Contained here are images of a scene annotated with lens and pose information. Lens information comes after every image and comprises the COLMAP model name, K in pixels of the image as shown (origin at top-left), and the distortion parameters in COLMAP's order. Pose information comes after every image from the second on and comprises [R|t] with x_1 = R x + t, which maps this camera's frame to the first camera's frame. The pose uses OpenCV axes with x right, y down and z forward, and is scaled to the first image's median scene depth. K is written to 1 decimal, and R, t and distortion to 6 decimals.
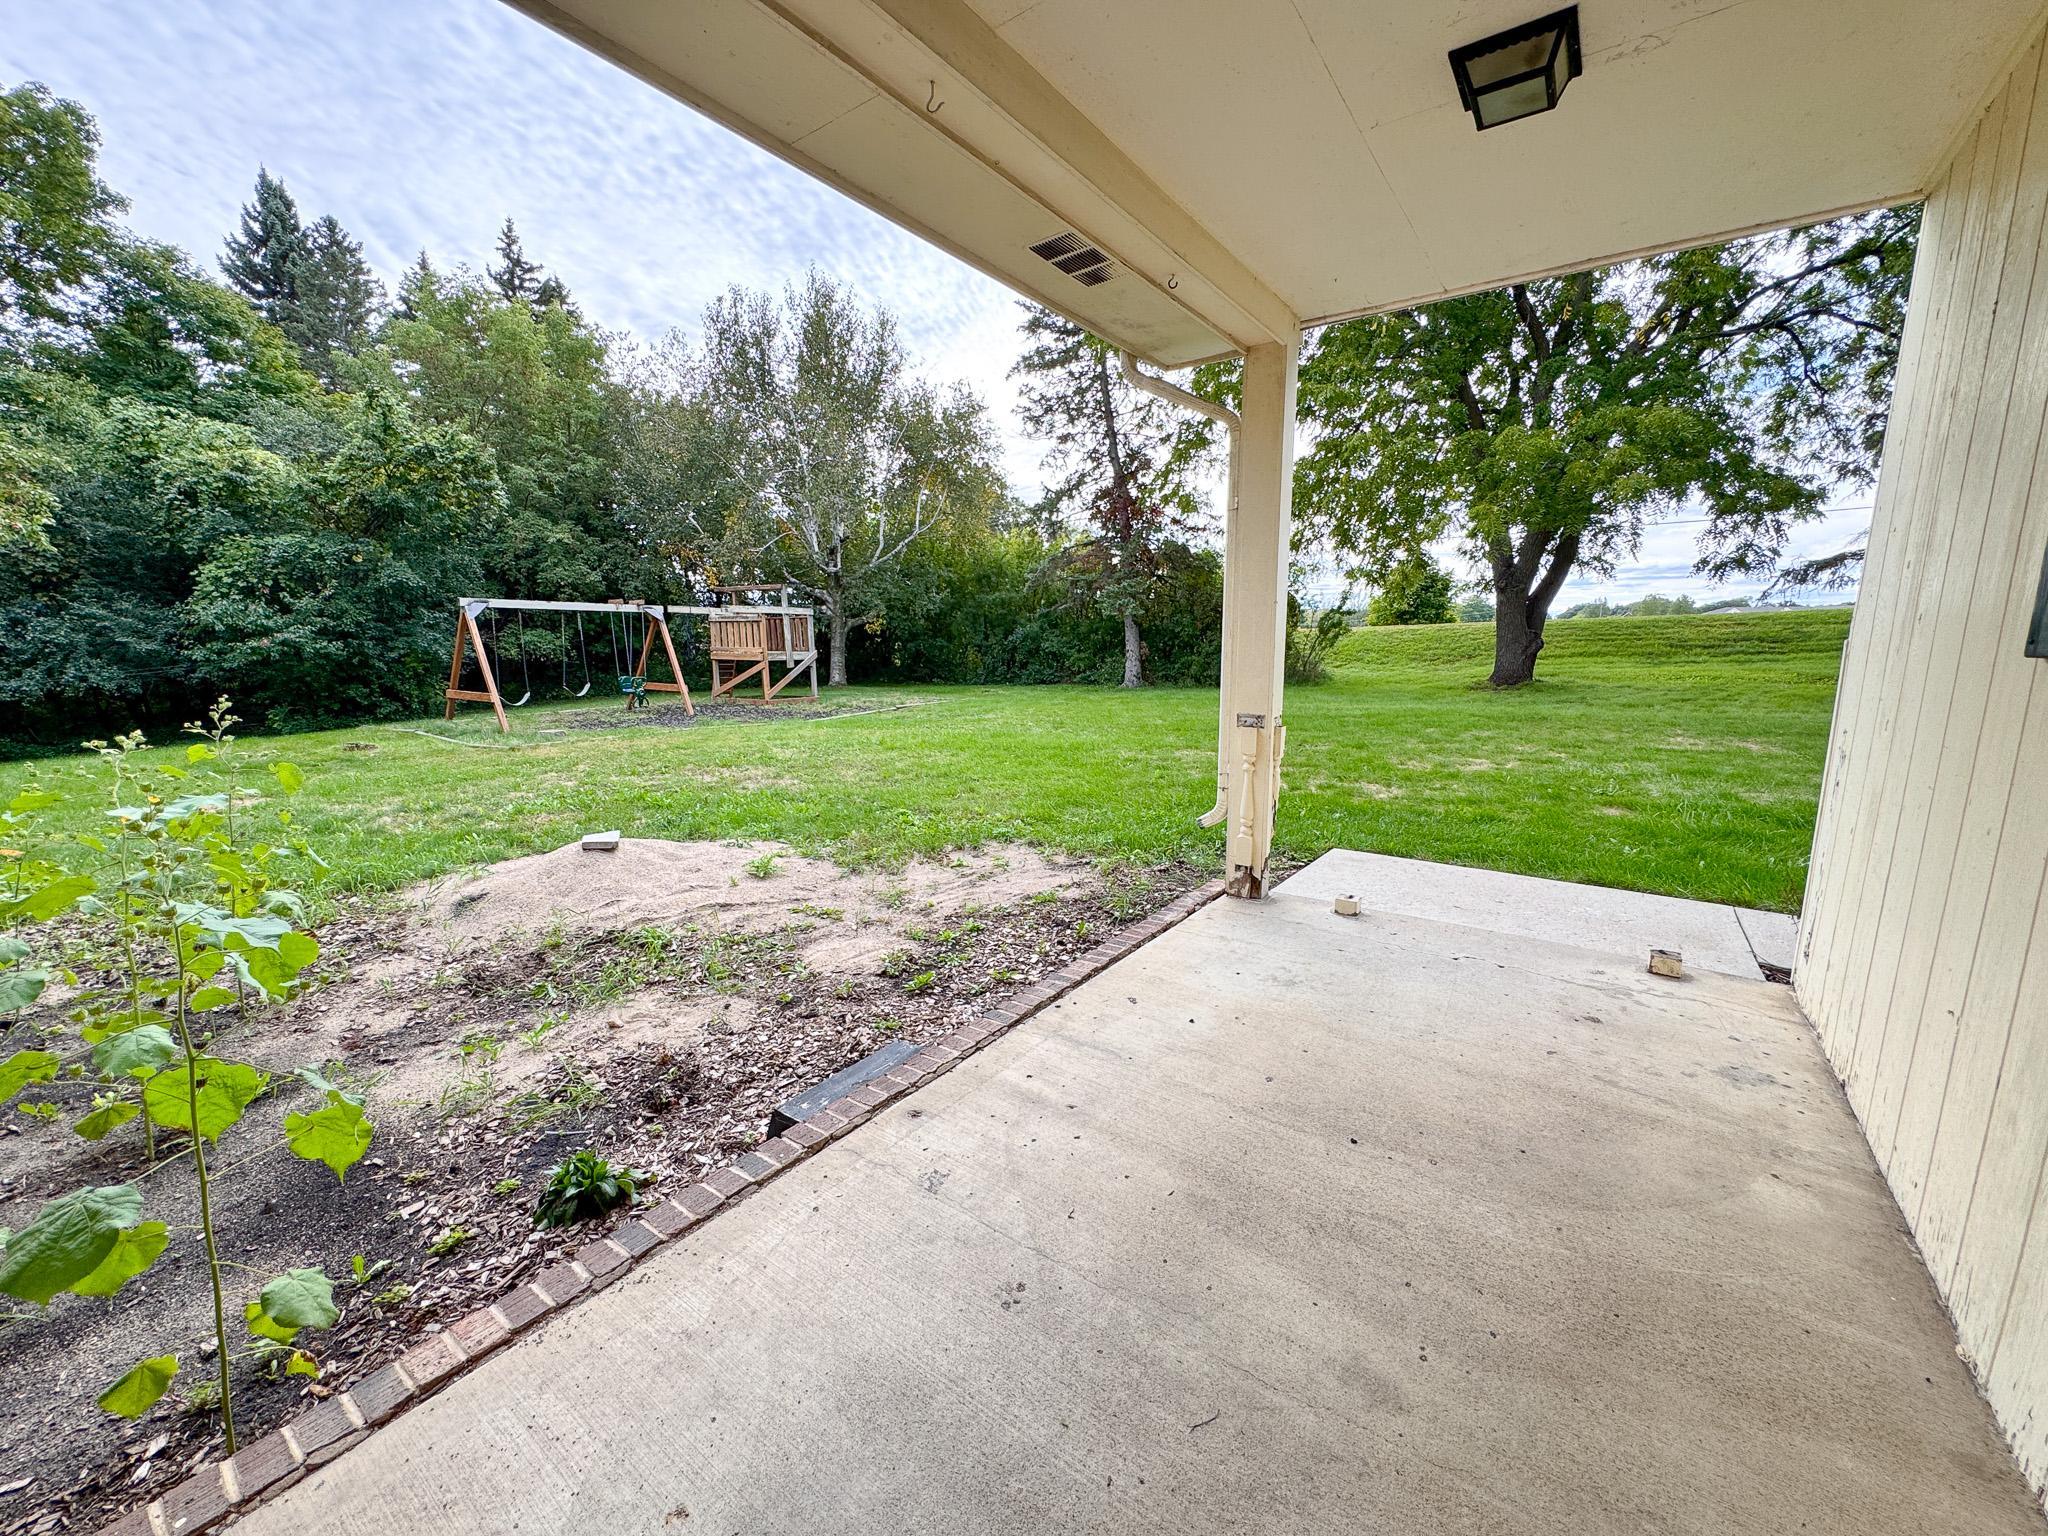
lens RADIAL K [[815.1, 0, 1012.9], [0, 815.1, 763.5], [0, 0, 1]] dist [-0.001857, 0.000139]
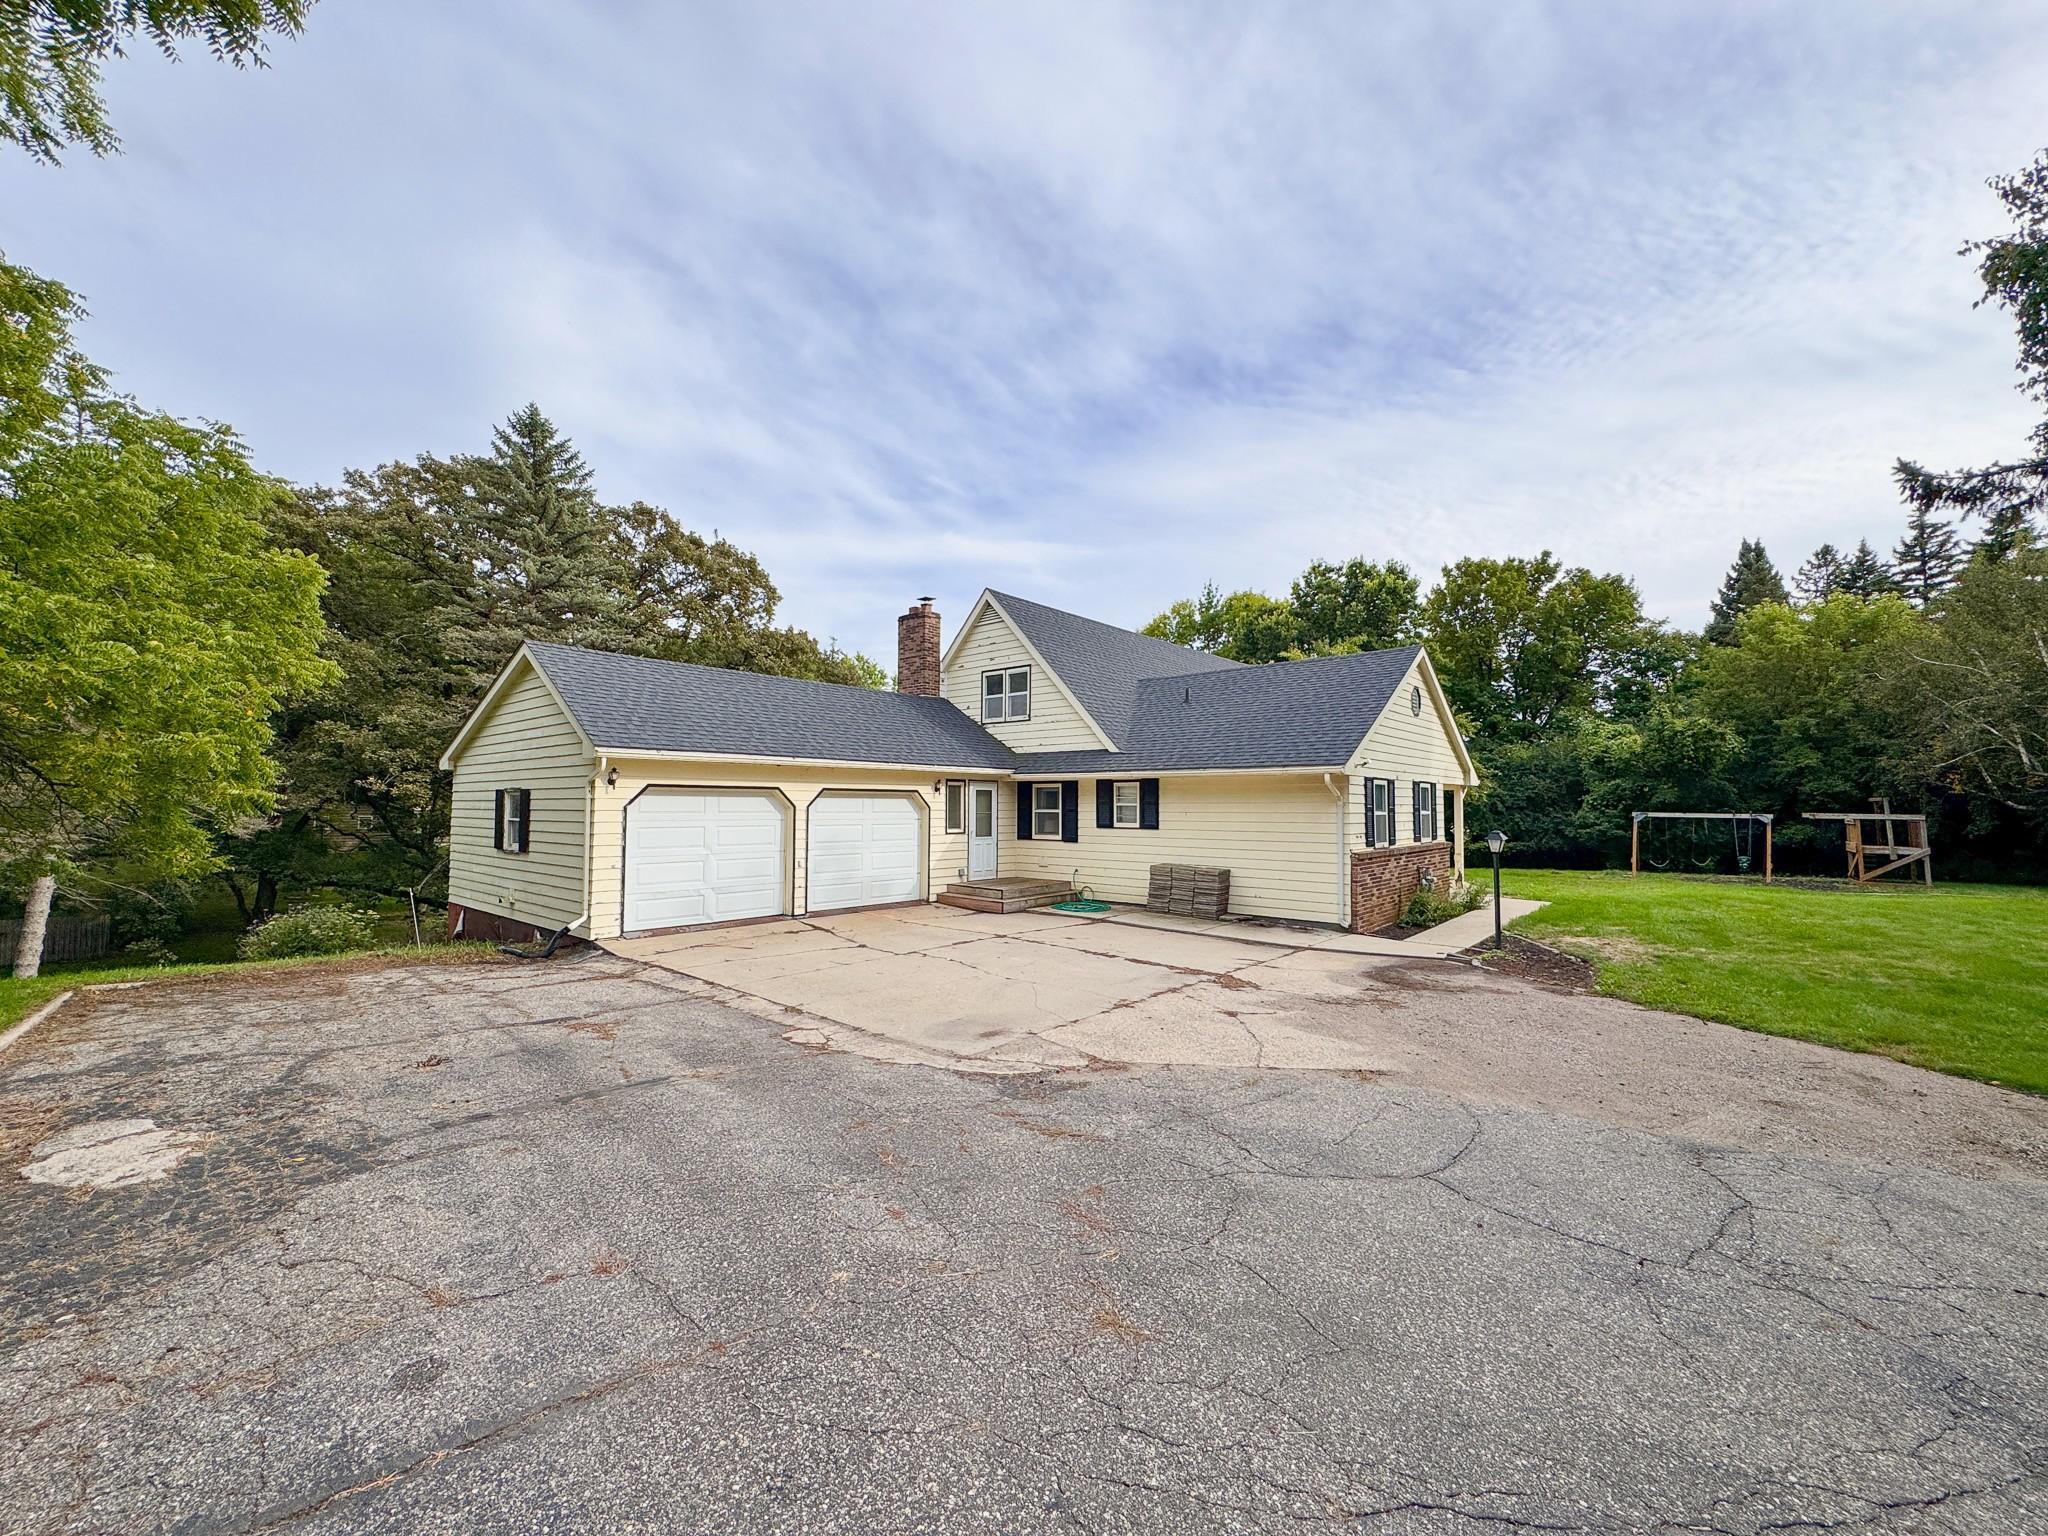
lens RADIAL K [[815.1, 0, 1026.2], [0, 815.1, 766.3], [0, 0, 1]] dist [-0.001857, 0.000139]
pose [[-0.075314, -0.050599, -0.995875, 1.544926], [-0.164502, 0.985658, -0.037639, 0.017161], [0.983497, 0.160989, -0.082558, -0.389299]]
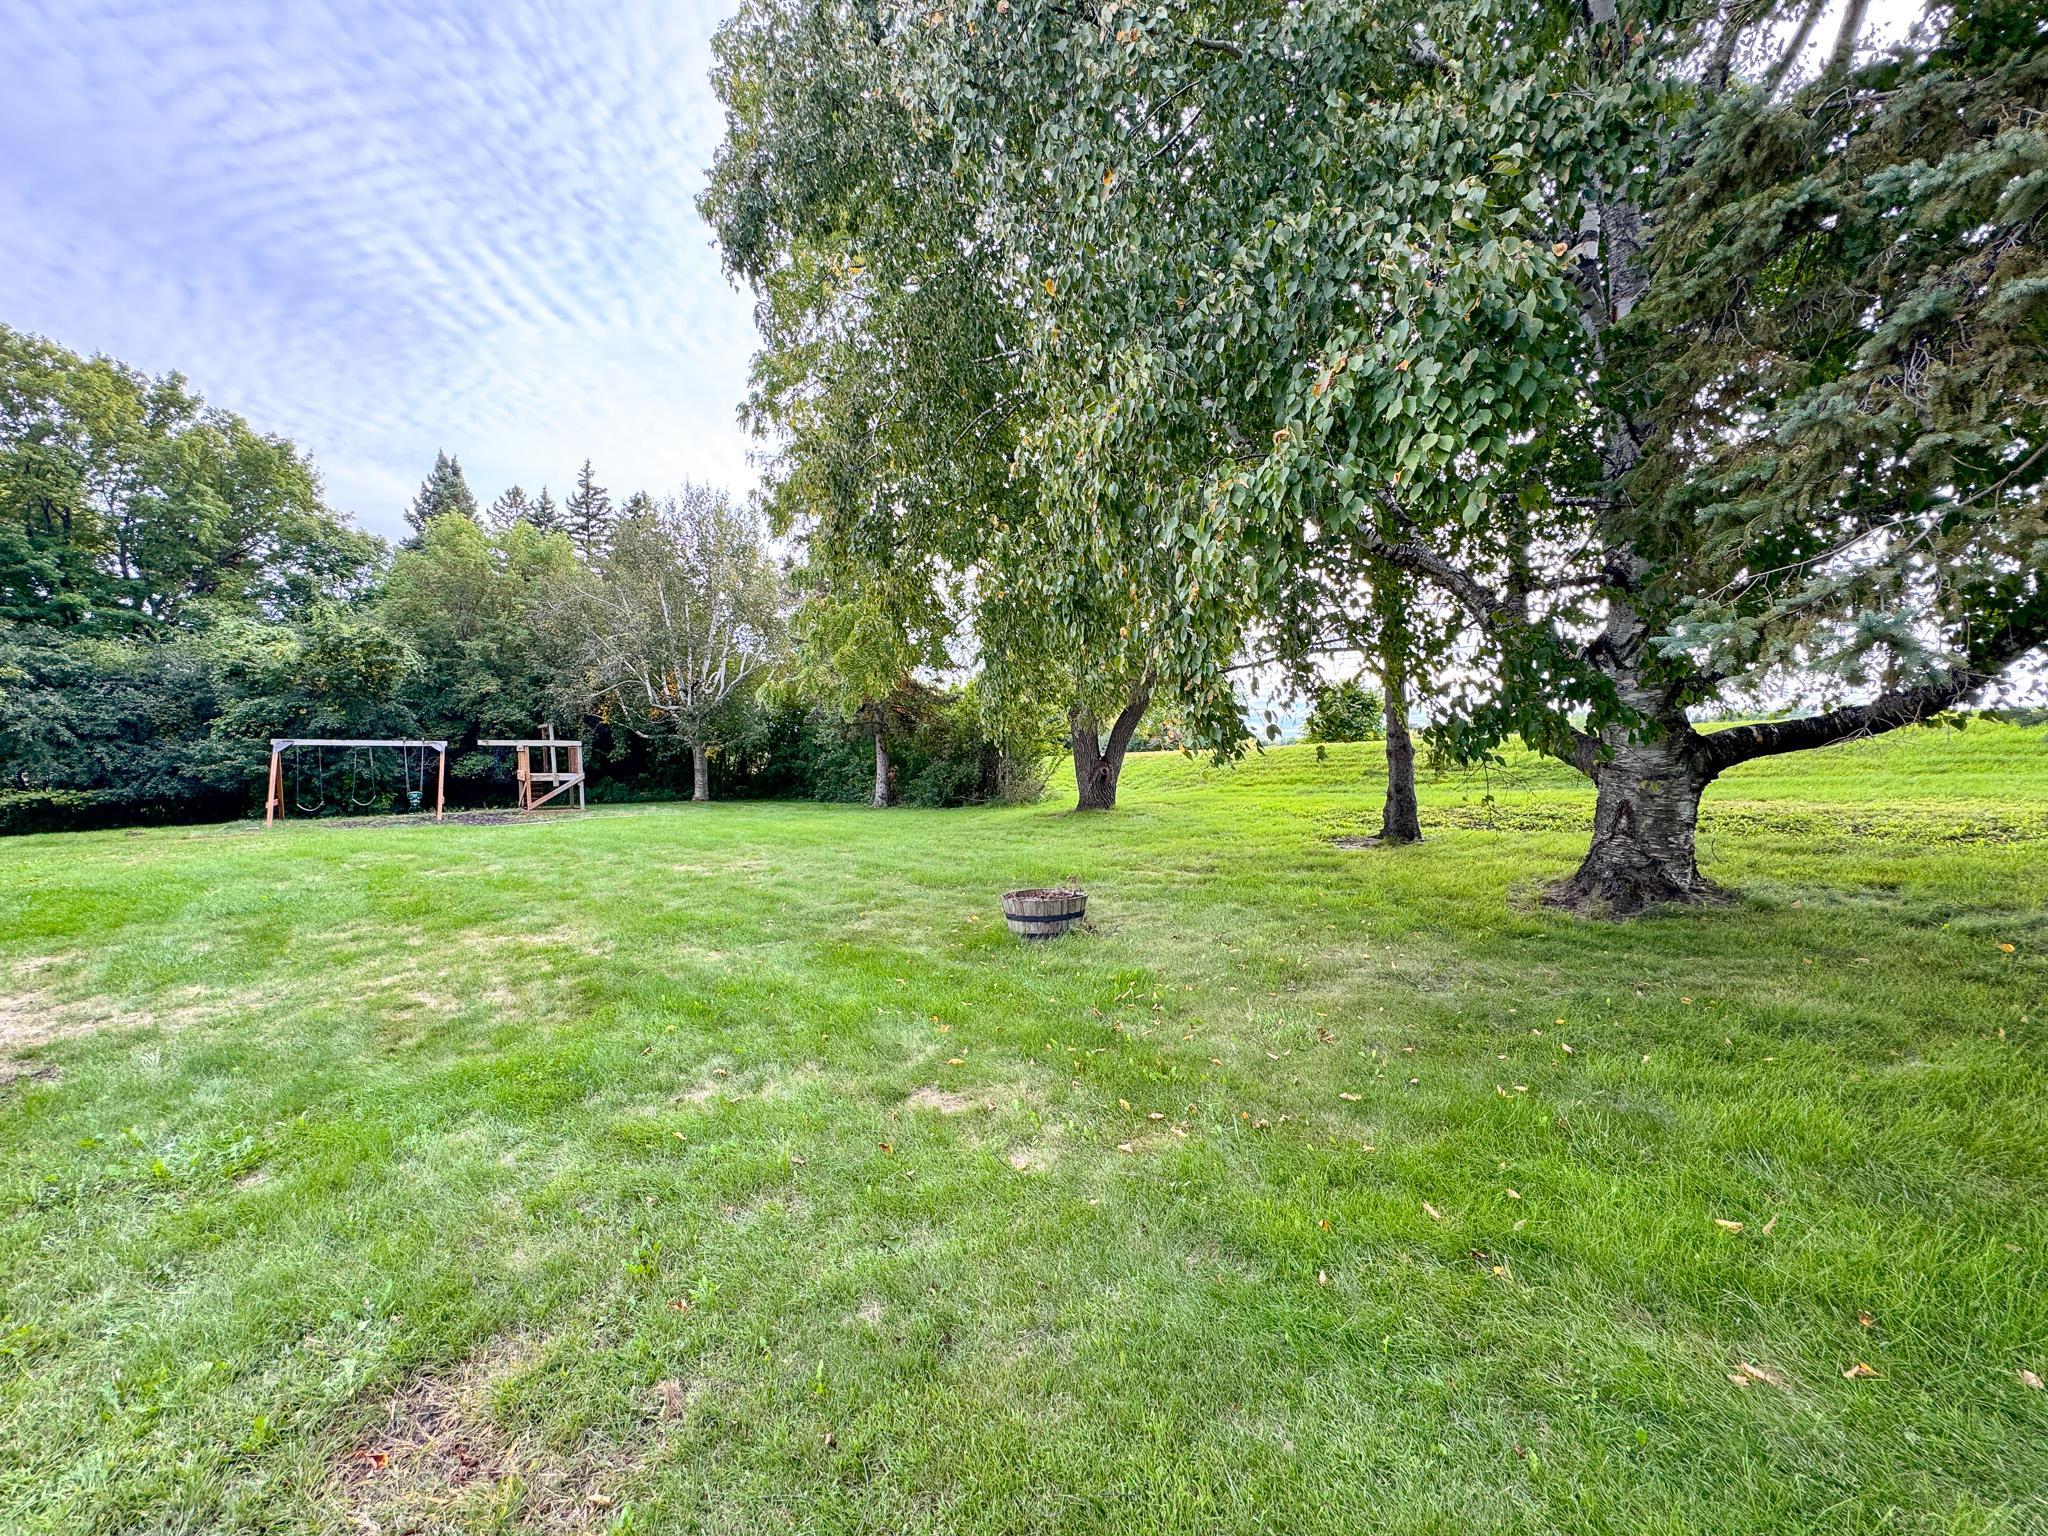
lens RADIAL K [[815.1, 0, 1030.5], [0, 815.1, 767.8], [0, 0, 1]] dist [-0.001857, 0.000139]
pose [[0.951462, 0.003791, -0.307742, 1.151762], [-0.045840, 0.990516, -0.129522, -0.017098], [0.304333, 0.137342, 0.942613, -0.003076]]
